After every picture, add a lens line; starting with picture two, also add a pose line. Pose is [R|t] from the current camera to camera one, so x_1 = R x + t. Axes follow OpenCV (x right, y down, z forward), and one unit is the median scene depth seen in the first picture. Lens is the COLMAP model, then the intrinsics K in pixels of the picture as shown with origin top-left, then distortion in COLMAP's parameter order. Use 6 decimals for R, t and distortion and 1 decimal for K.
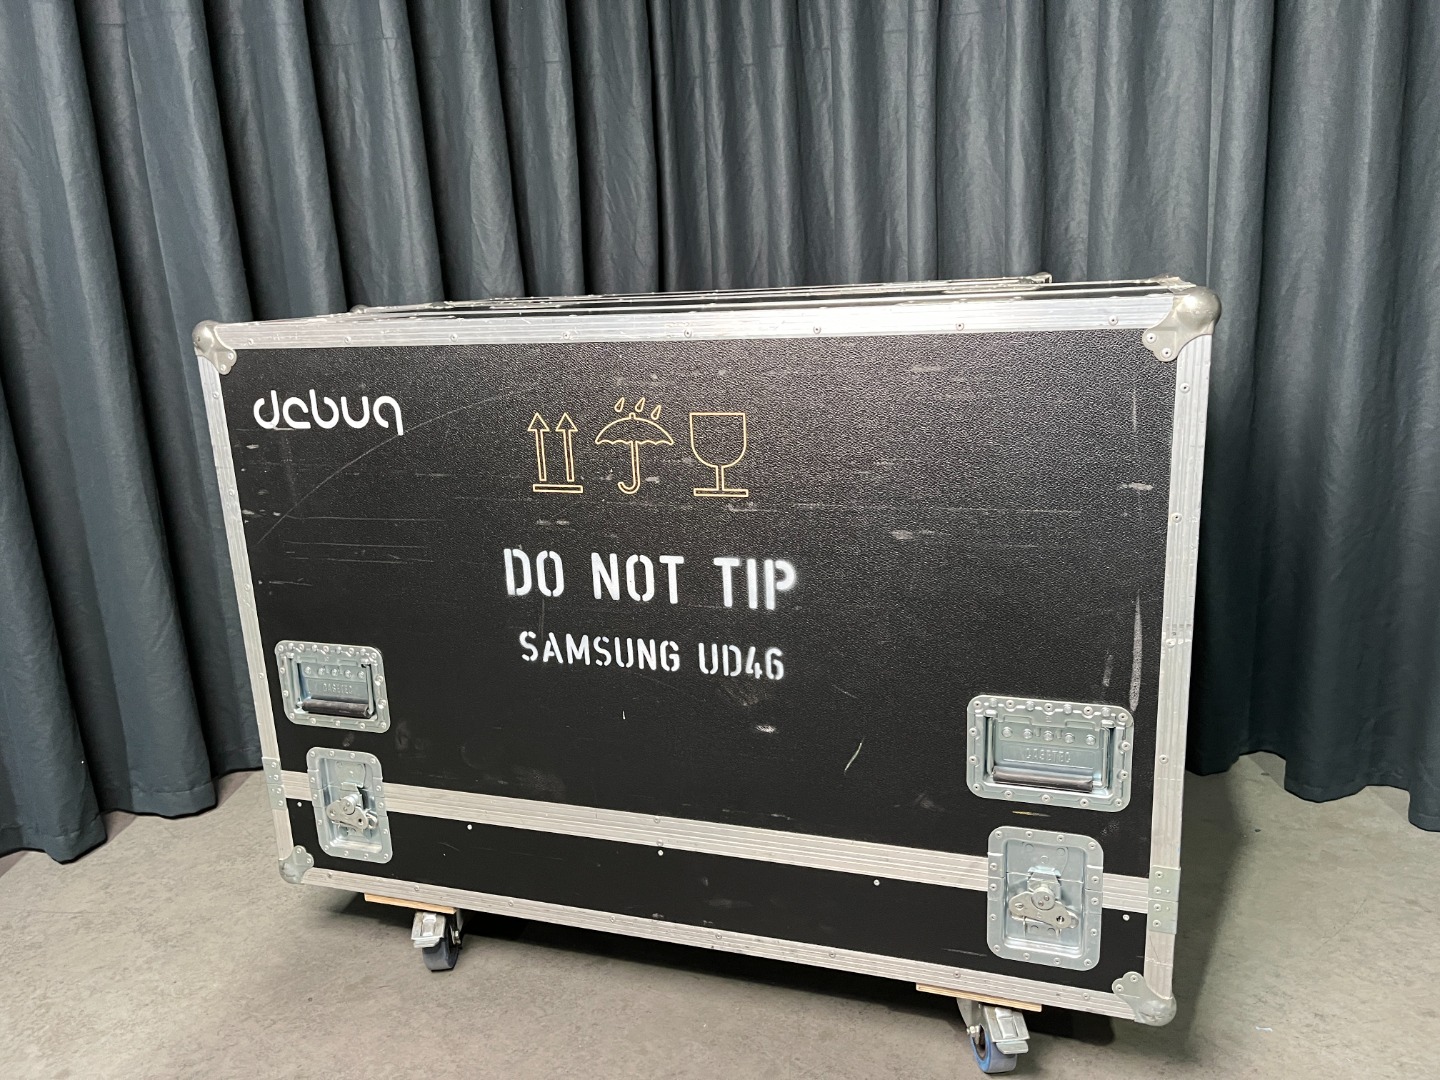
lens RADIAL K [[1094.2, 0, 719.8], [0, 1094.2, 536.1], [0, 0, 1]] dist [0.031780, -0.078535]
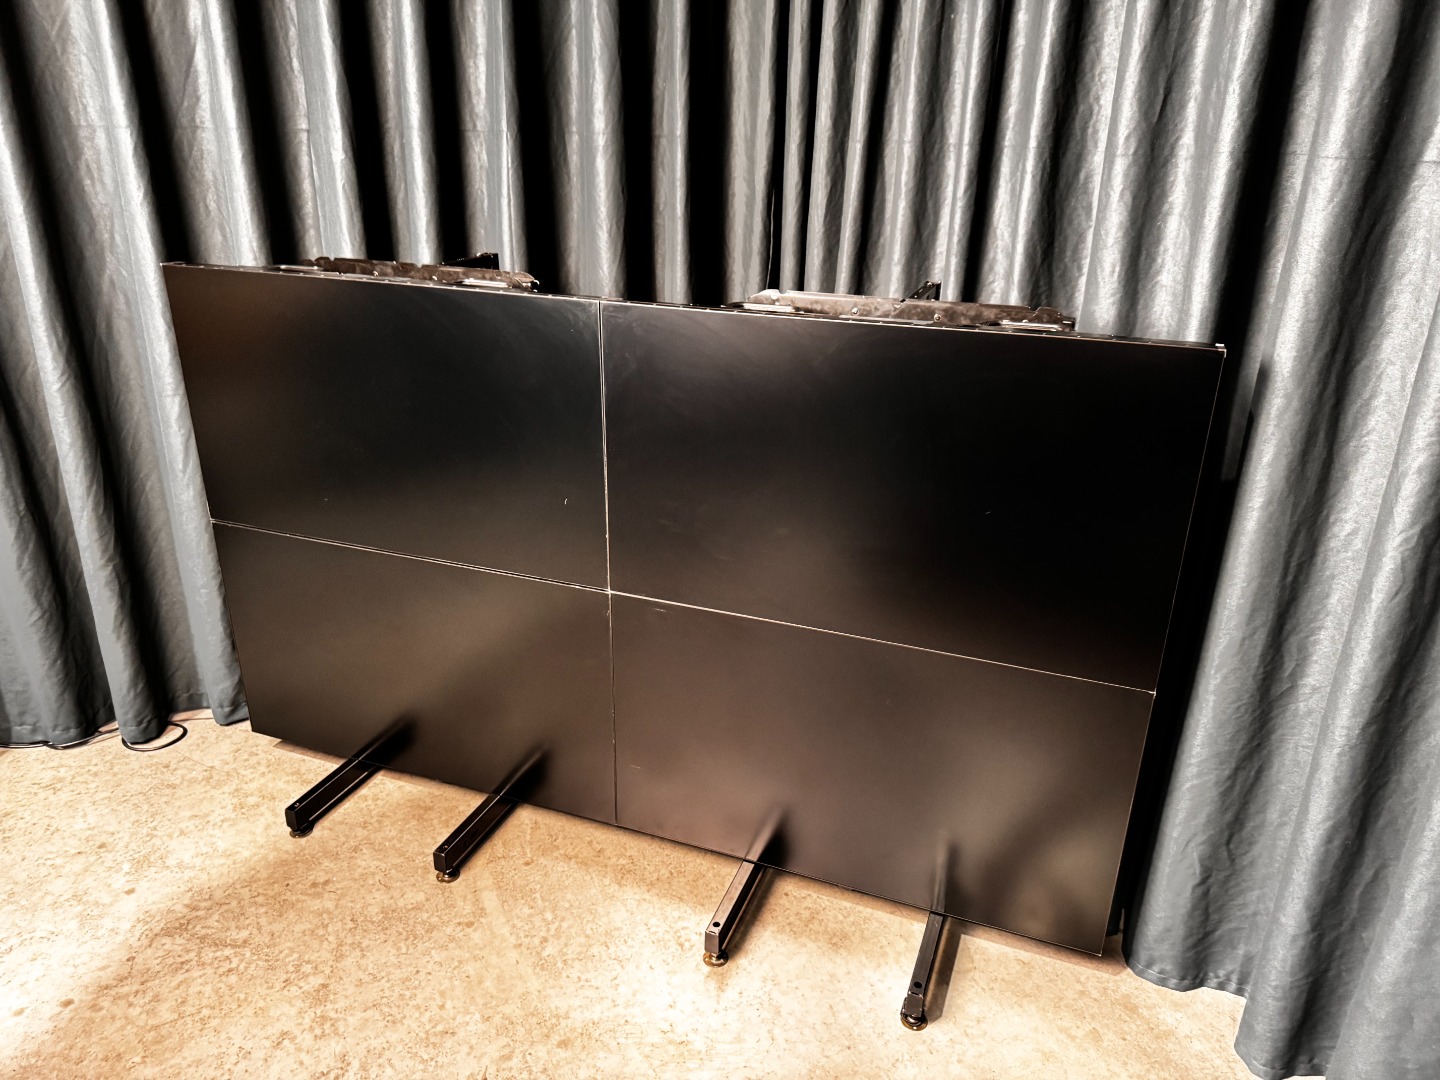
lens RADIAL K [[1019.4, 0, 710.5], [0, 1019.4, 543.4], [0, 0, 1]] dist [-0.005659, -0.000602]
pose [[0.923801, 0.208293, -0.321256, 0.460468], [-0.160549, 0.972478, 0.168852, -0.320994], [0.347586, -0.104409, 0.931817, -0.019060]]
